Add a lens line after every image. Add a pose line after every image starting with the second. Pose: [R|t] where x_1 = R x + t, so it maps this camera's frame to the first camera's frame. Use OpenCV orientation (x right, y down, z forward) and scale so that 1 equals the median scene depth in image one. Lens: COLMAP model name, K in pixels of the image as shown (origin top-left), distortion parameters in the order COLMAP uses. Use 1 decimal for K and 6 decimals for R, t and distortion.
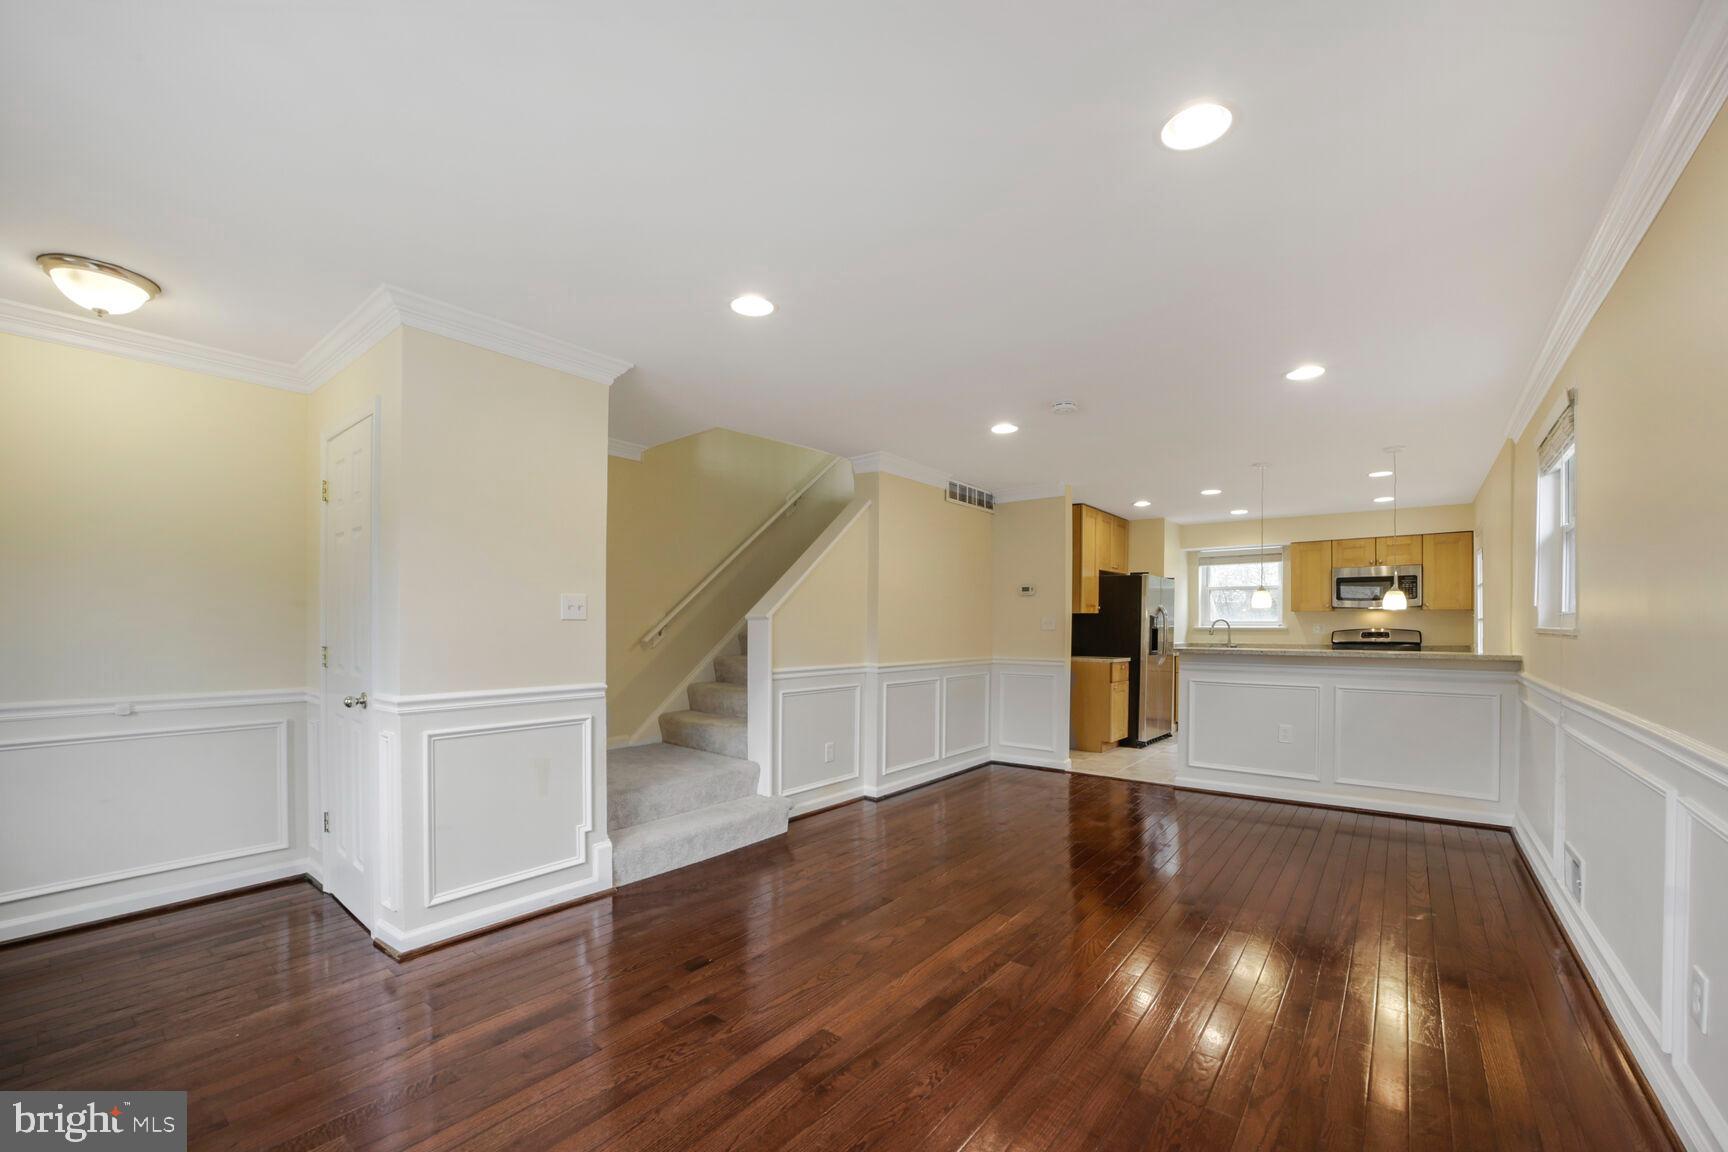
lens RADIAL K [[675.5, 0, 882.0], [0, 675.5, 627.5], [0, 0, 1]] dist [-0.027996, 0.003004]
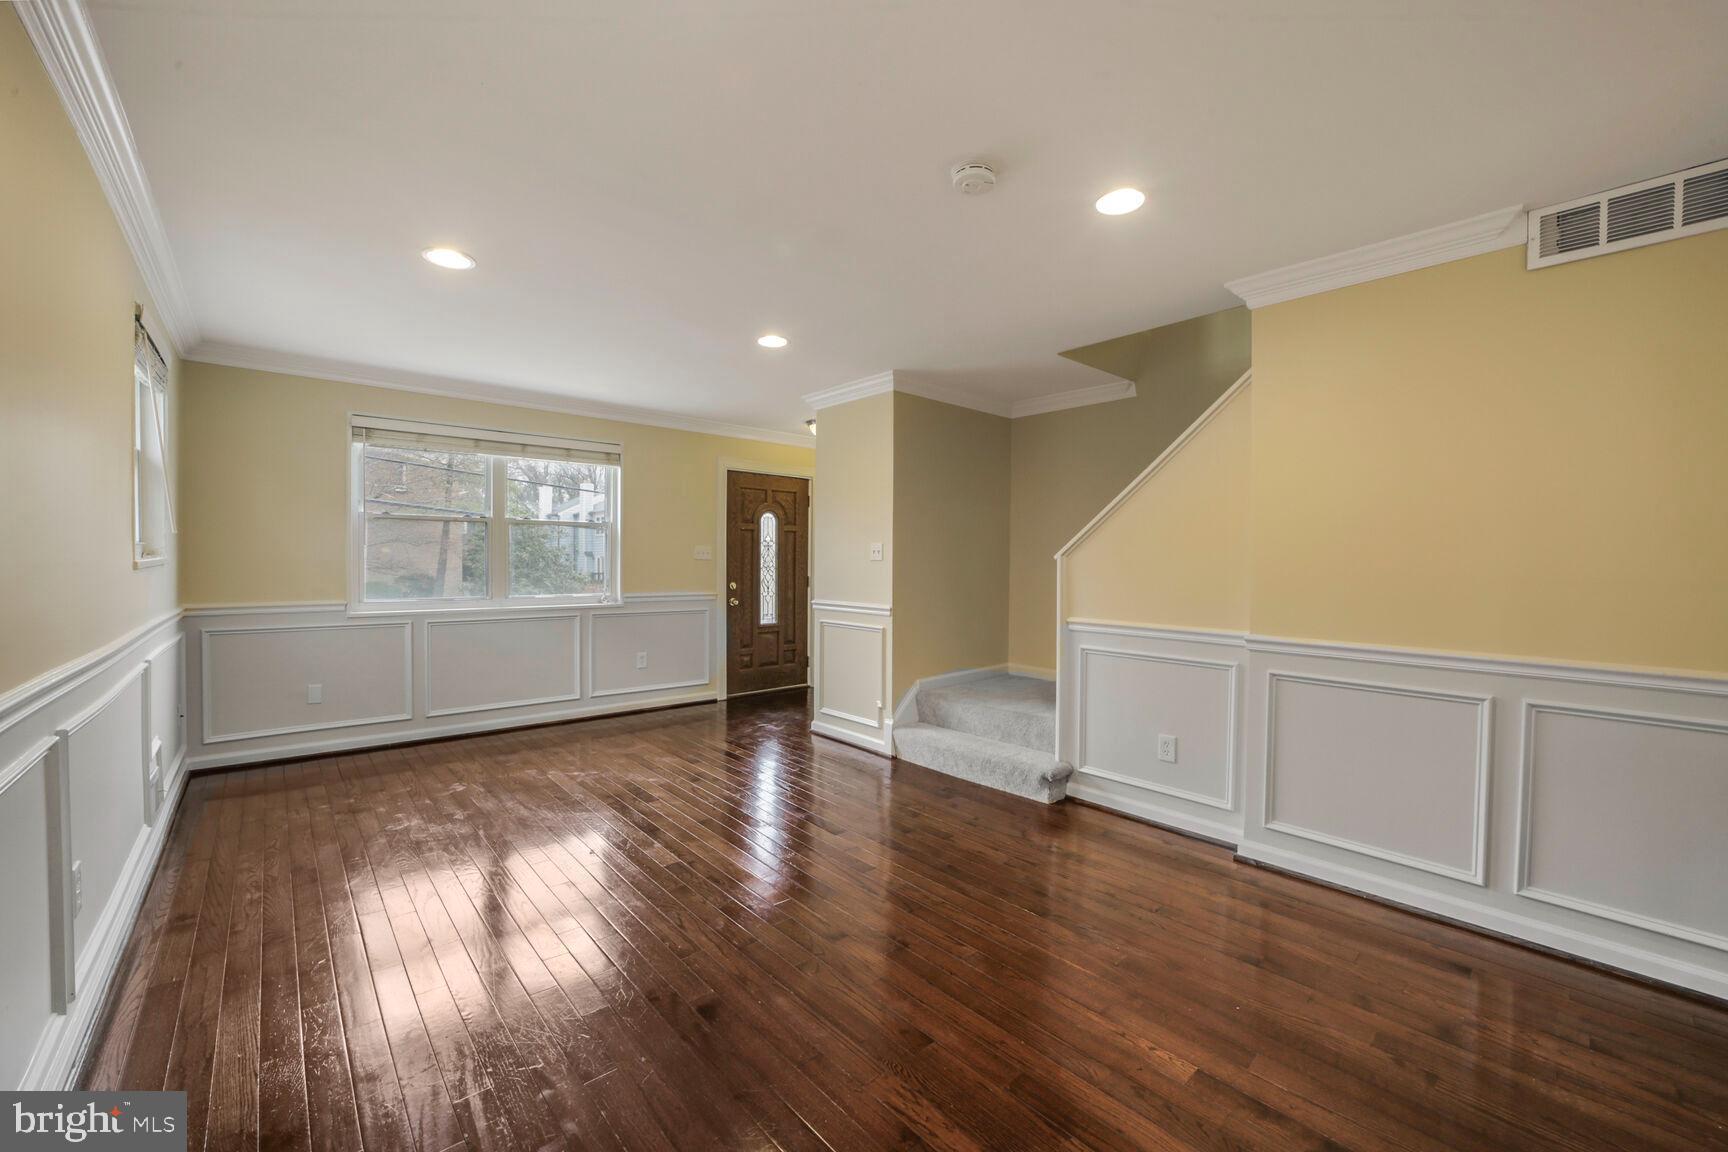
lens RADIAL K [[675.5, 0, 860.9], [0, 675.5, 572.4], [0, 0, 1]] dist [-0.027996, 0.003004]
pose [[-0.183706, 0.011555, -0.982913, 0.447531], [-0.014626, 0.999788, 0.014487, -0.003012], [0.982872, 0.017038, -0.183498, 0.541329]]
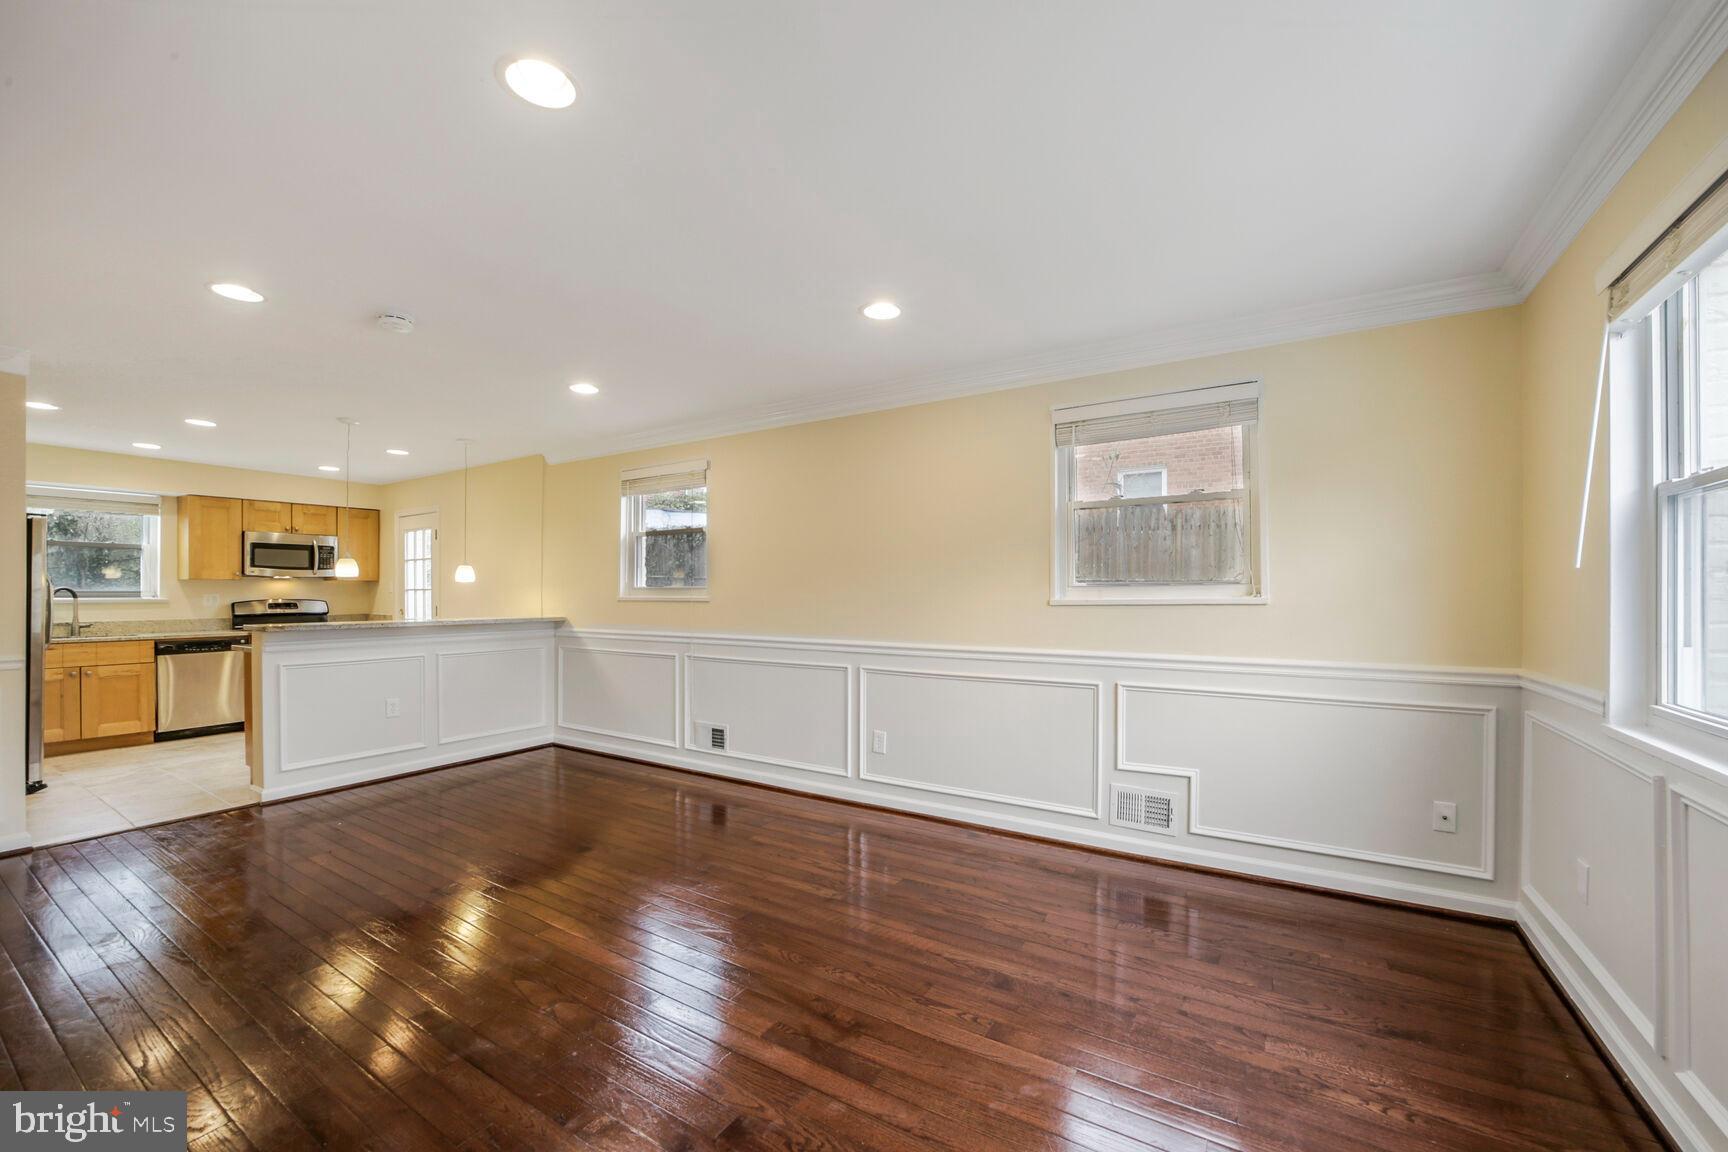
lens RADIAL K [[675.5, 0, 872.5], [0, 675.5, 589.3], [0, 0, 1]] dist [-0.027996, 0.003004]
pose [[-0.122377, 0.005775, 0.992467, -0.305920], [0.003987, 0.999978, -0.005327, -0.003944], [-0.992476, 0.003305, -0.122397, 0.285265]]
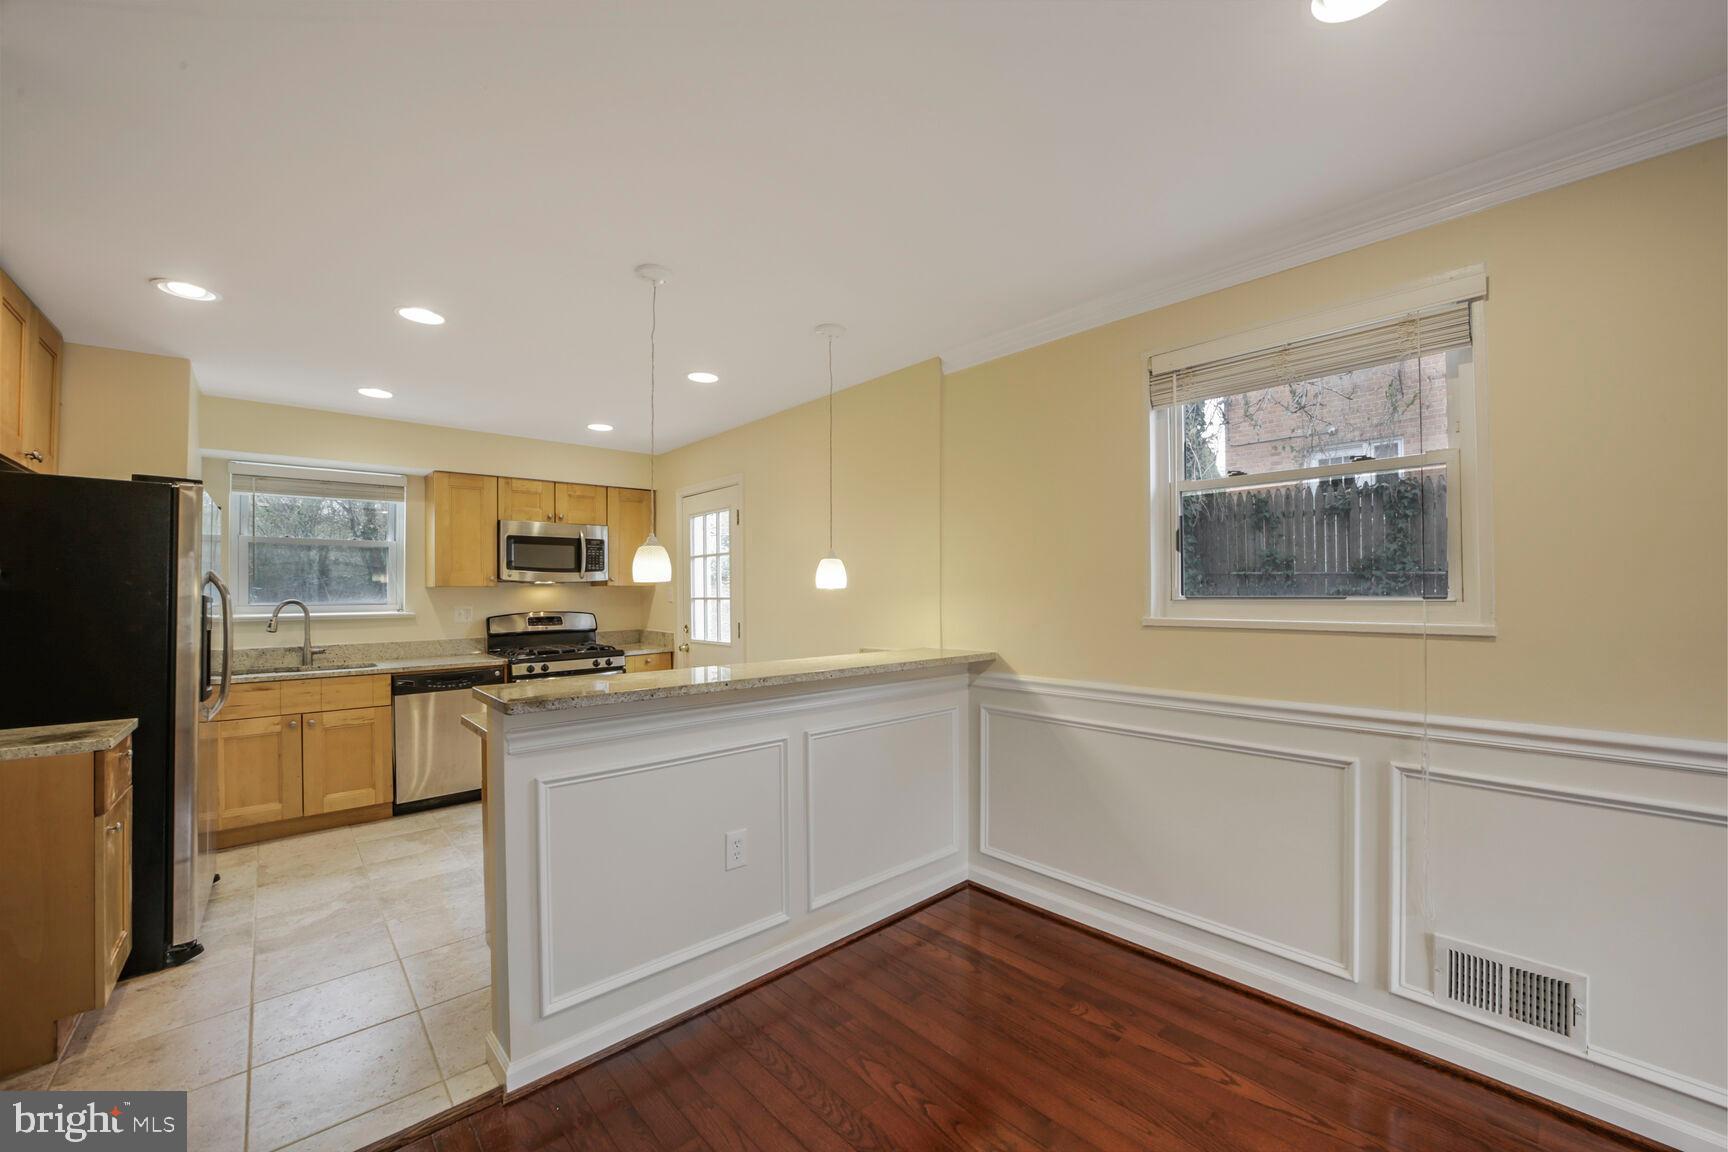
lens RADIAL K [[675.5, 0, 861.2], [0, 675.5, 585.3], [0, 0, 1]] dist [-0.027996, 0.003004]
pose [[0.161617, 0.009922, 0.986804, 0.092233], [0.009153, 0.999891, -0.011552, -0.015430], [-0.986811, 0.010899, 0.161508, 0.563262]]
